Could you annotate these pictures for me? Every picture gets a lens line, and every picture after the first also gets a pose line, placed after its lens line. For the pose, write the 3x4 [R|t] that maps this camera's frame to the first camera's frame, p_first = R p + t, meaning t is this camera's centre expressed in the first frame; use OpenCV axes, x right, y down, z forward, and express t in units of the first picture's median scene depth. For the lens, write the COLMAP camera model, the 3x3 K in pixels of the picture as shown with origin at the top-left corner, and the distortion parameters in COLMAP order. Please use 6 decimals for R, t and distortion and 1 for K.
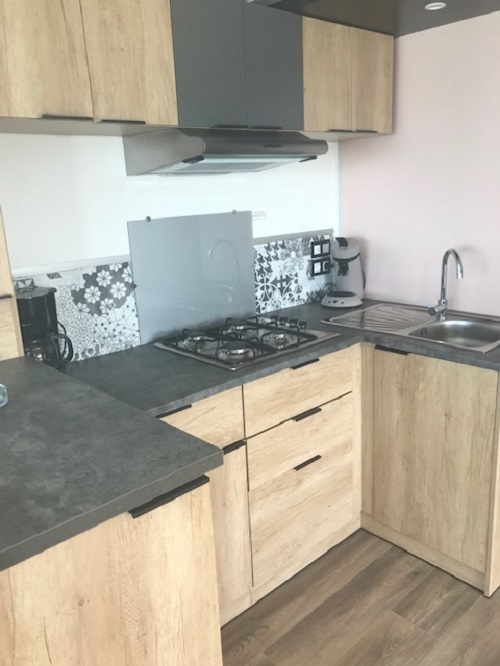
lens RADIAL K [[544.9, 0, 251.2], [0, 544.9, 328.7], [0, 0, 1]] dist [0.017537, 0.005680]
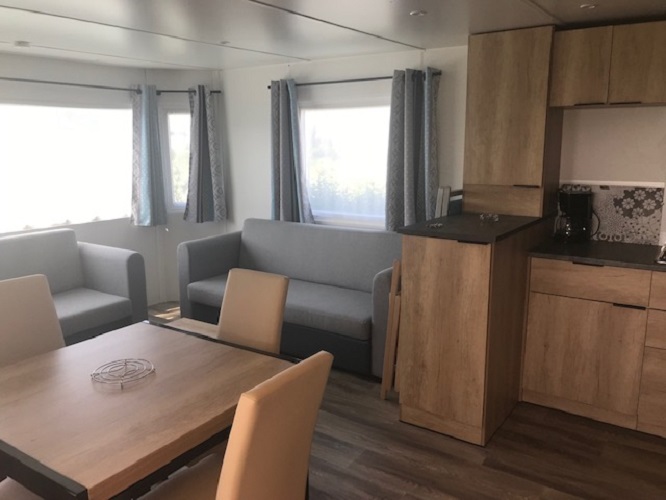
lens RADIAL K [[544.9, 0, 334.1], [0, 544.9, 250.4], [0, 0, 1]] dist [0.017537, 0.005680]
pose [[0.215623, 0.228340, -0.949404, 1.075779], [-0.249117, 0.952966, 0.172619, 0.006205], [0.944165, 0.199292, 0.262364, -0.214224]]
